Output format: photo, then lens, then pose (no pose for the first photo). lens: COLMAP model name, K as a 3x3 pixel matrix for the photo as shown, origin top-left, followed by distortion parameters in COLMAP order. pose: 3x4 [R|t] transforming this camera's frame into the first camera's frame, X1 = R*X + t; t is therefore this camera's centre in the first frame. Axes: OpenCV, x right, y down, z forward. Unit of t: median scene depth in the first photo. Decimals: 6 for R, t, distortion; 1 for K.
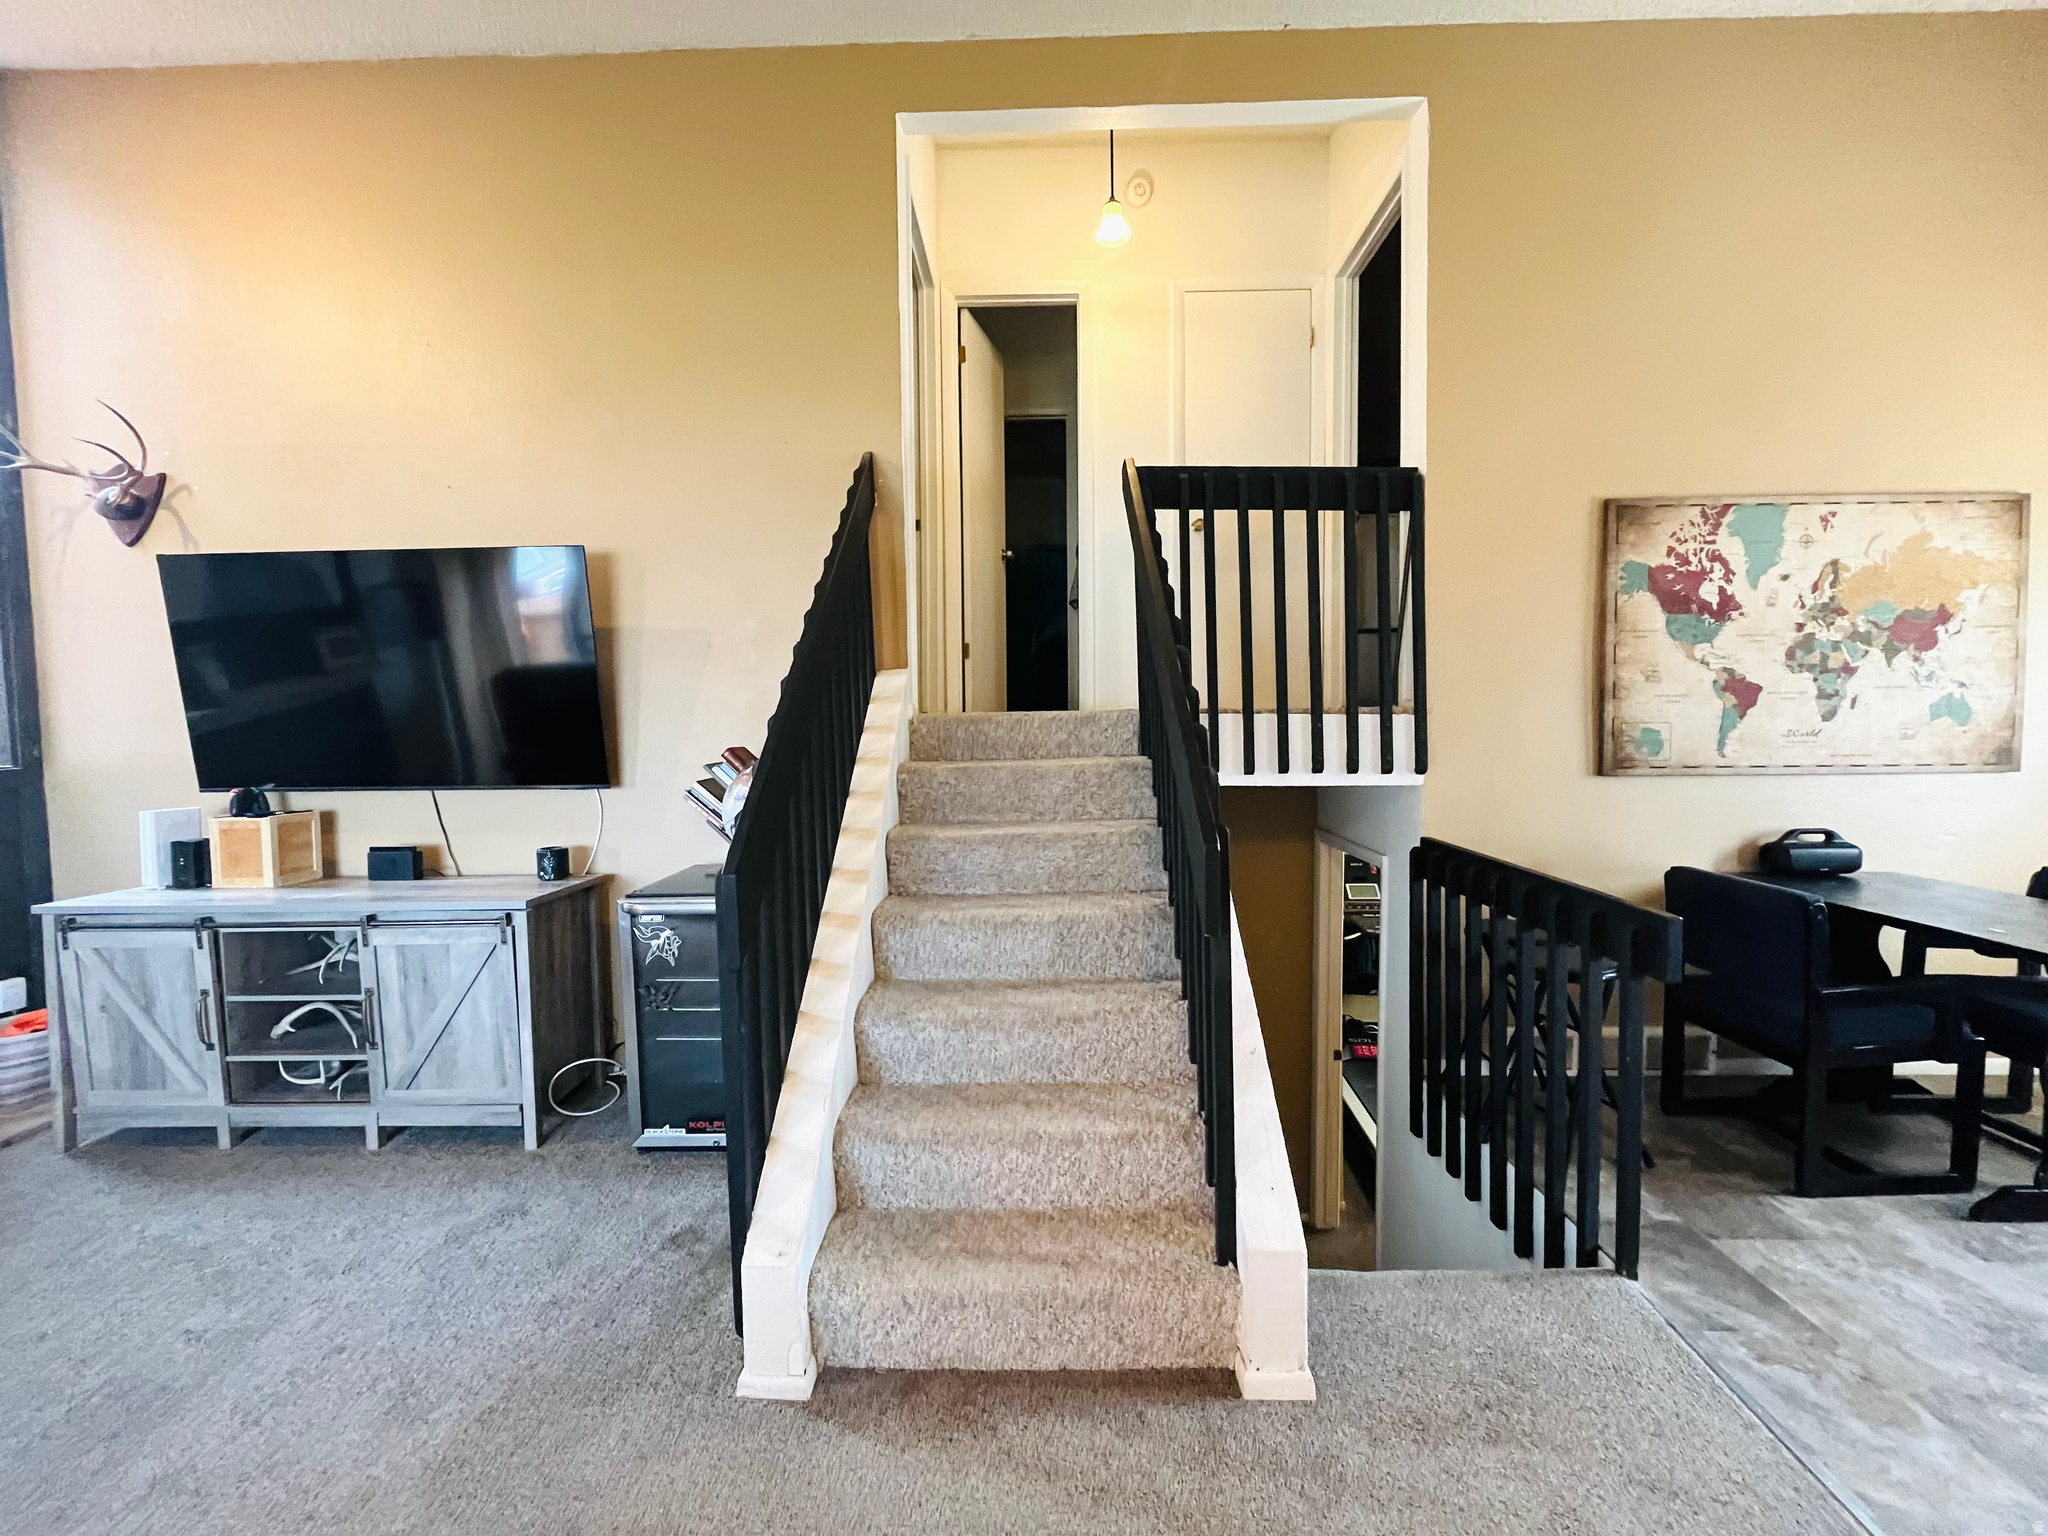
lens RADIAL K [[831.2, 0, 1021.1], [0, 831.2, 762.7], [0, 0, 1]] dist [-0.002946, 0.000266]
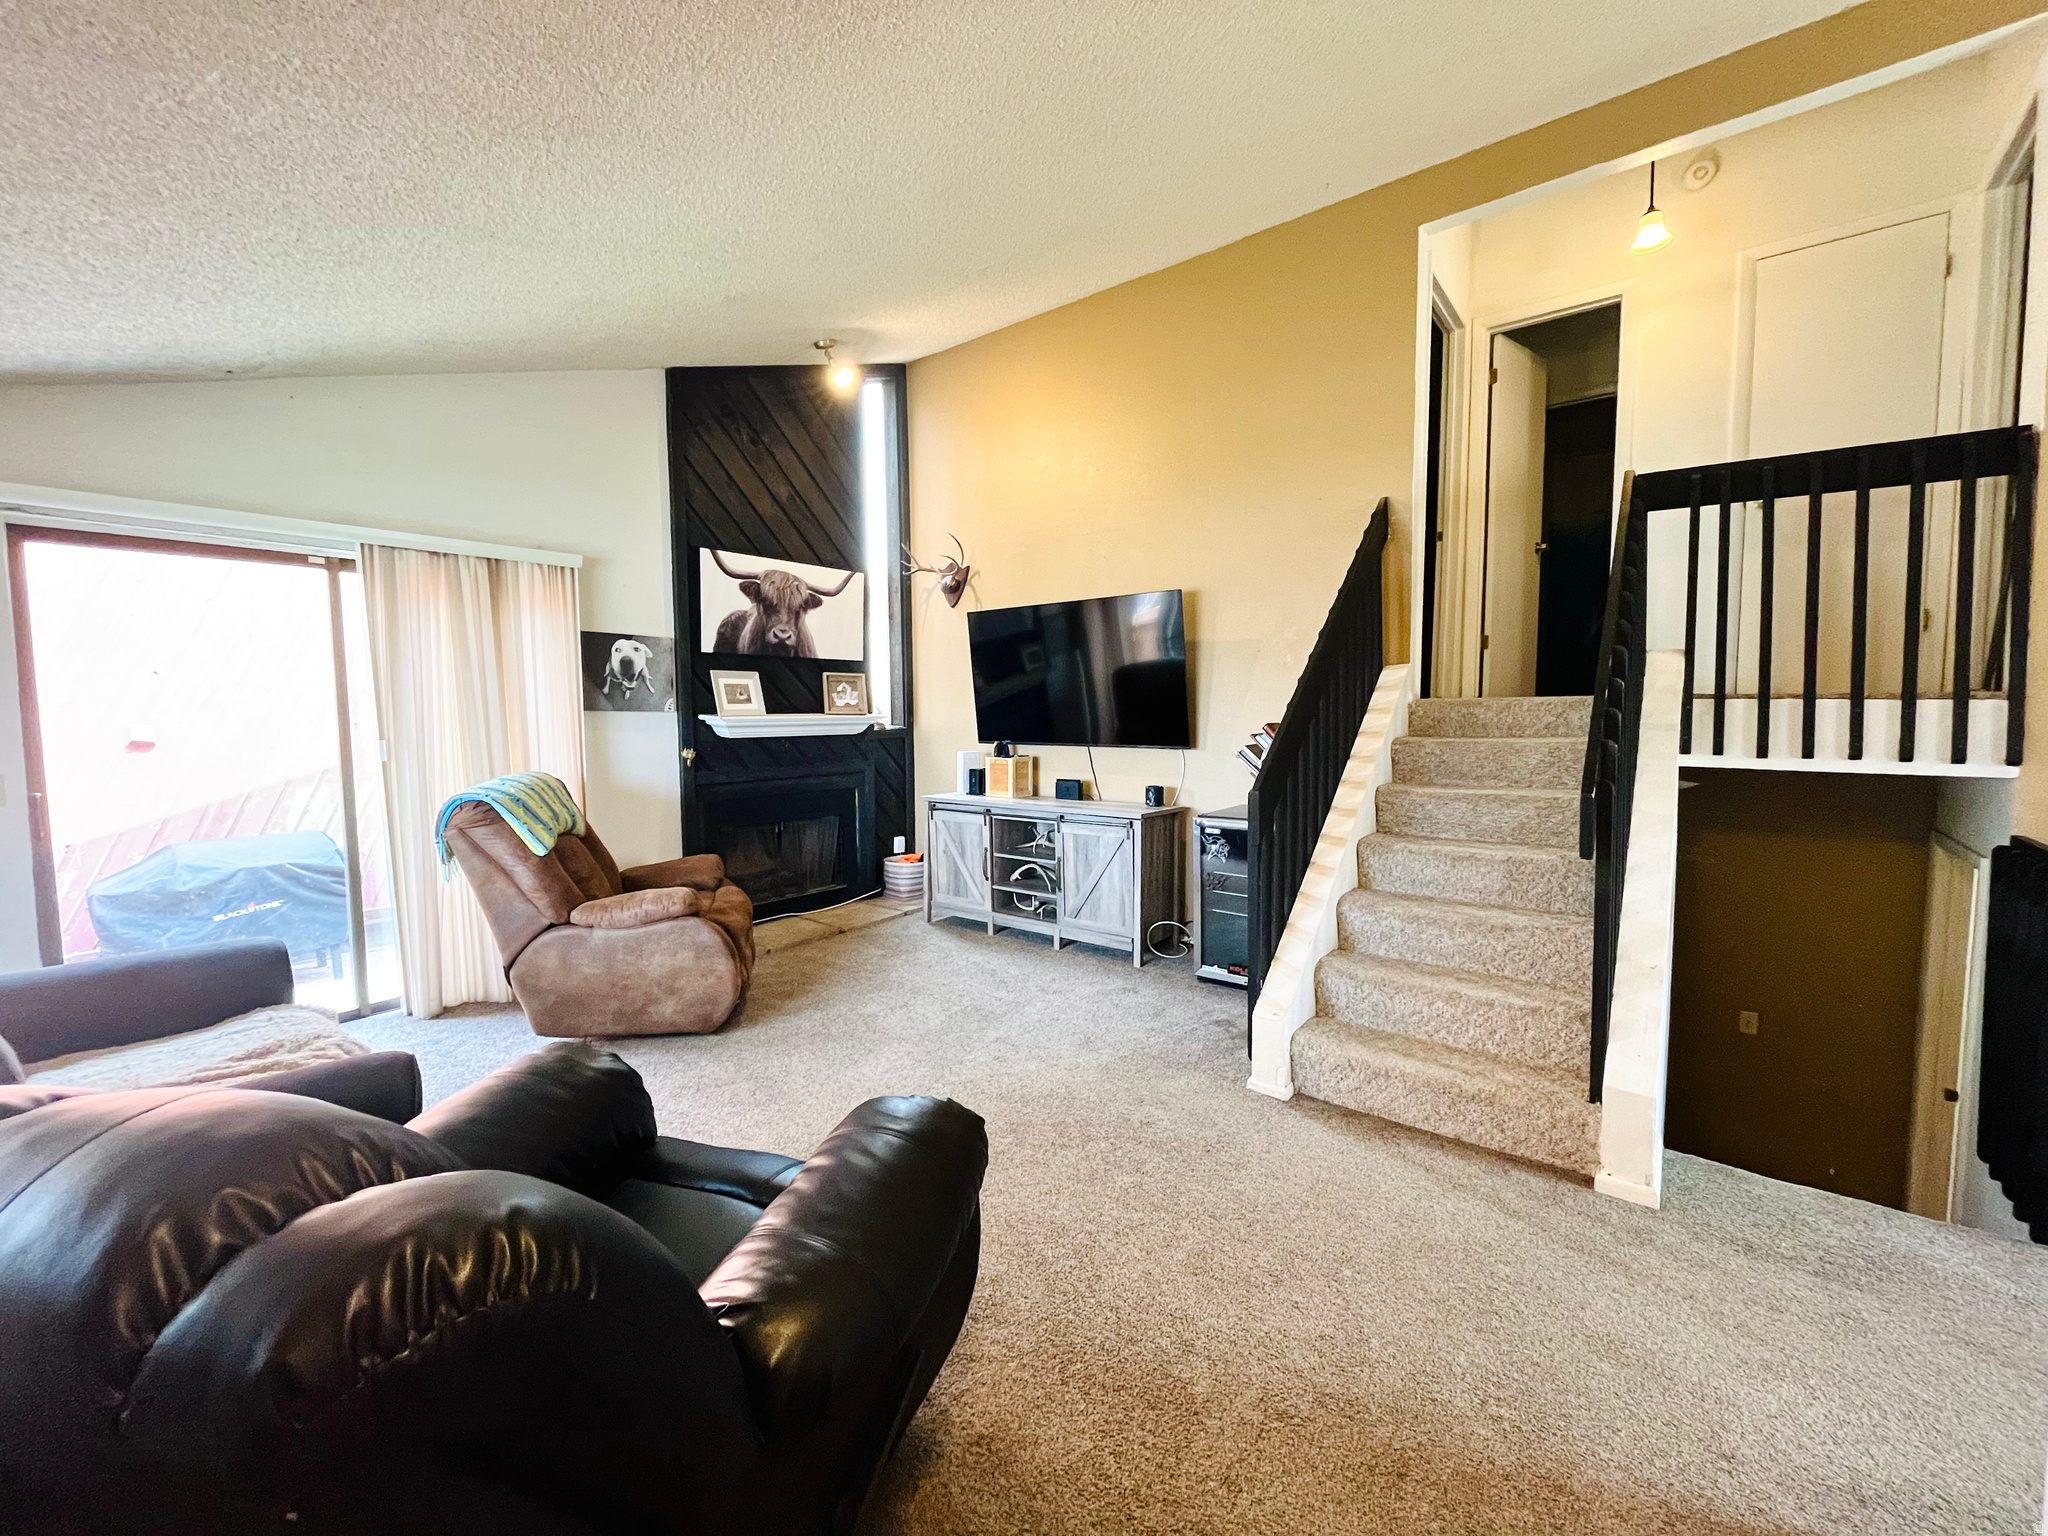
lens RADIAL K [[831.2, 0, 1013.4], [0, 831.2, 764.6], [0, 0, 1]] dist [-0.002946, 0.000266]
pose [[0.790420, 0.047527, -0.610719, 0.173801], [-0.034365, 0.998856, 0.033256, 0.020417], [0.611601, -0.005299, 0.791149, -0.389615]]
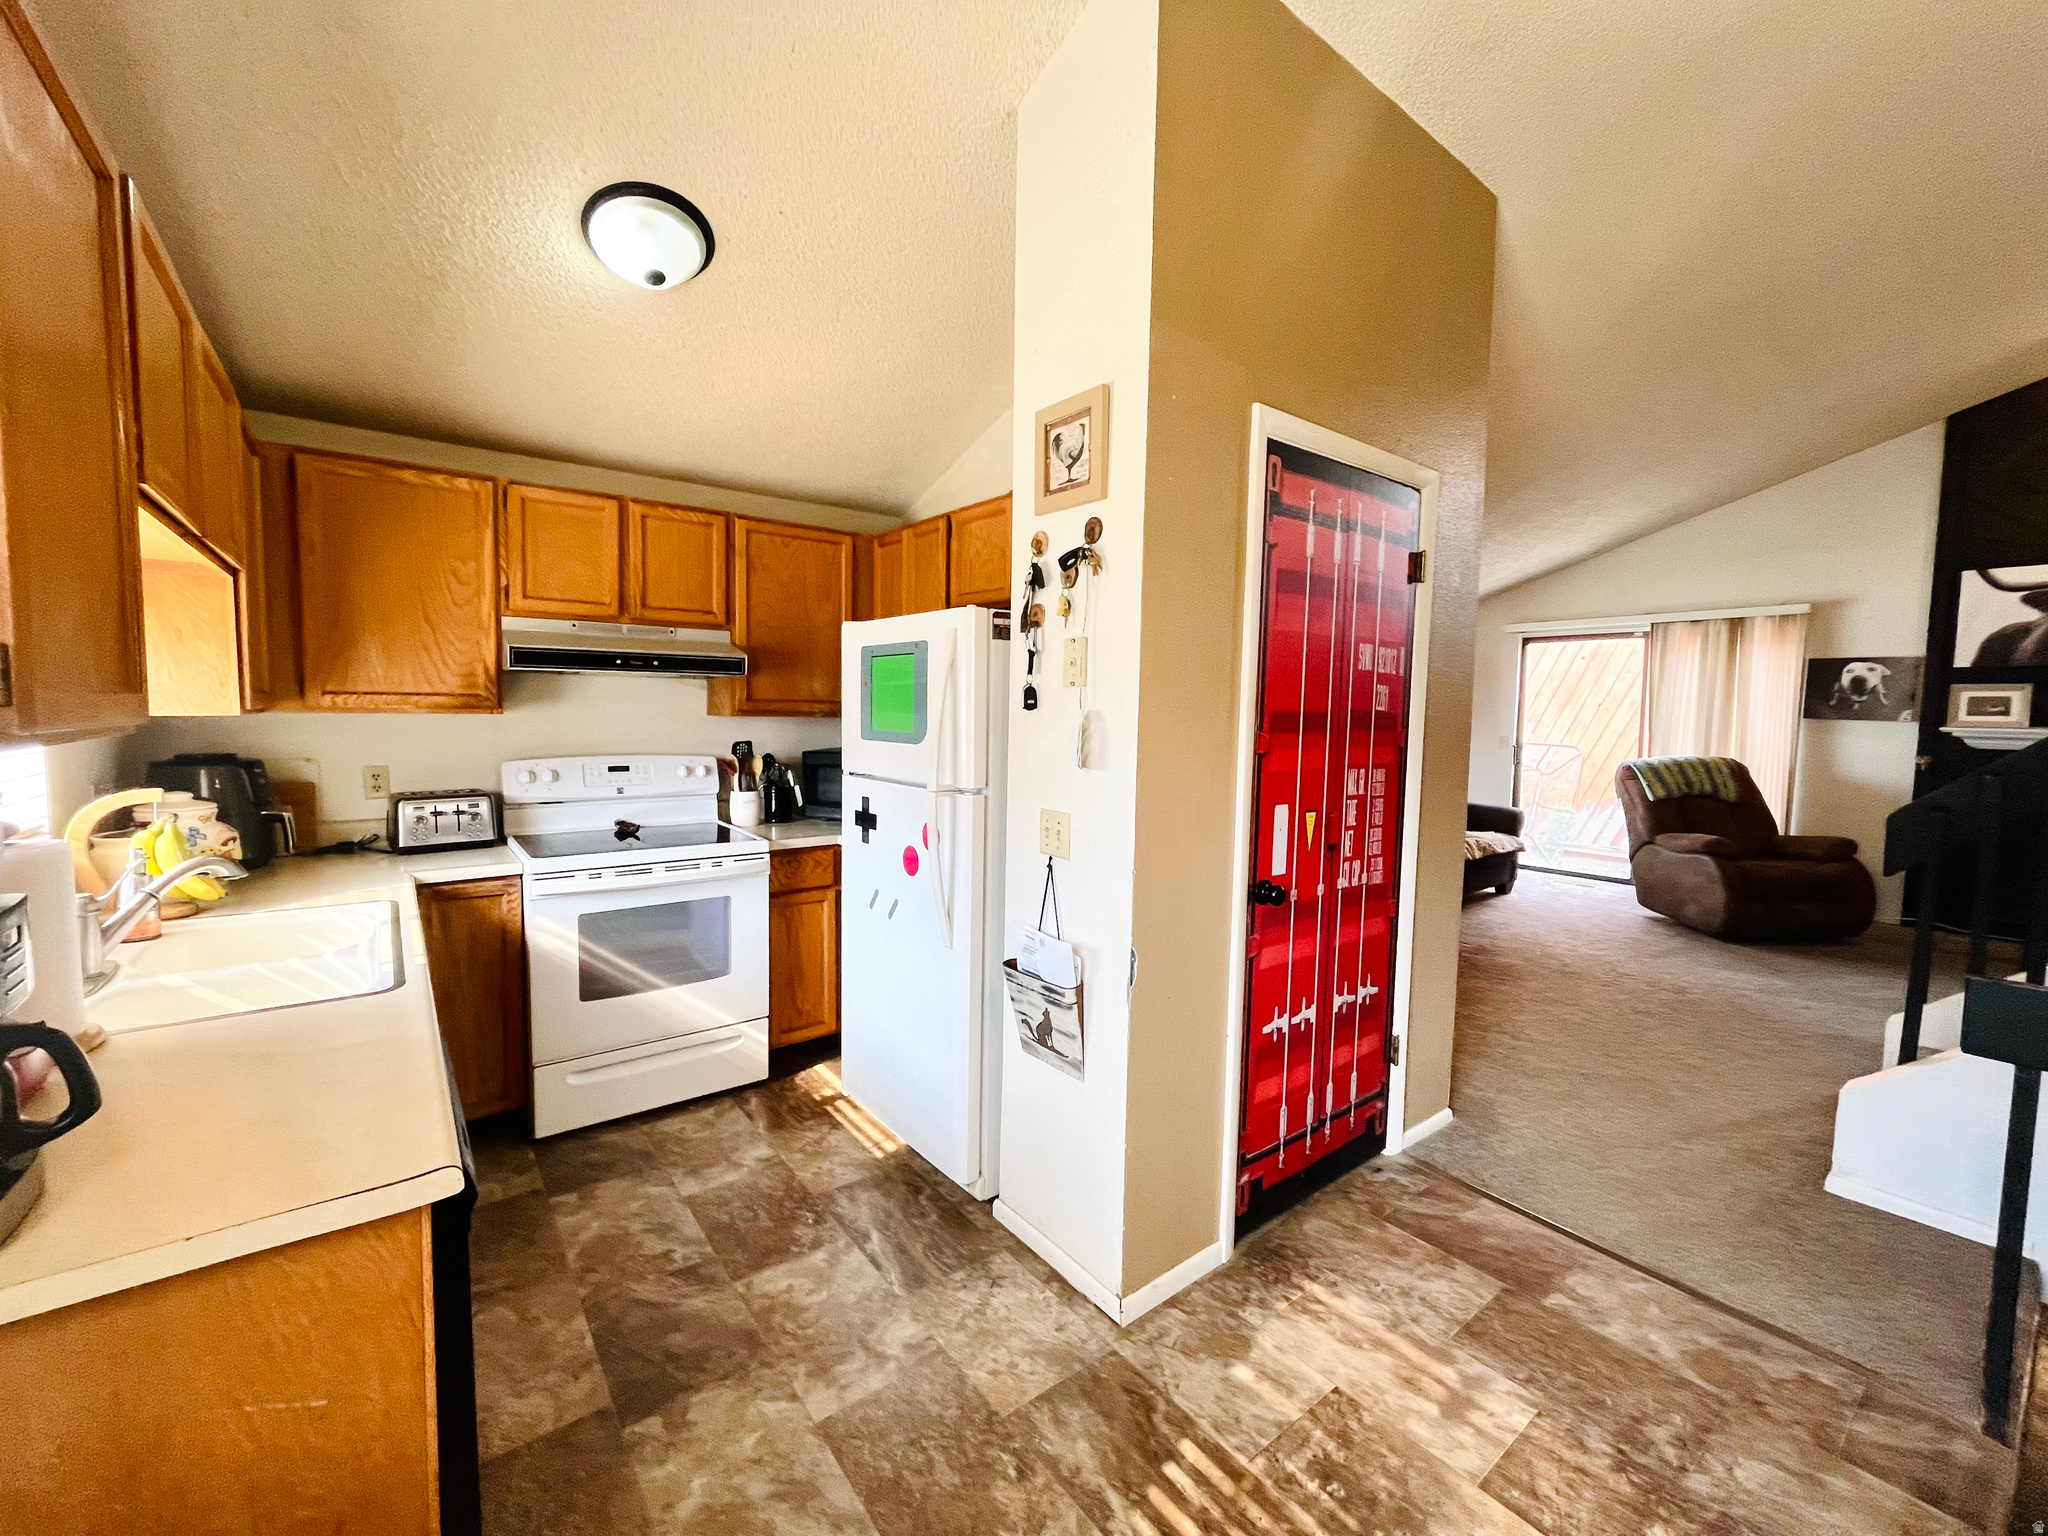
lens RADIAL K [[831.2, 0, 1015.6], [0, 831.2, 770.8], [0, 0, 1]] dist [-0.002946, 0.000266]
pose [[-0.792723, 0.043716, -0.608013, 1.264320], [-0.040950, 0.991353, 0.124669, -0.041317], [0.608205, 0.123726, -0.784078, 0.653334]]
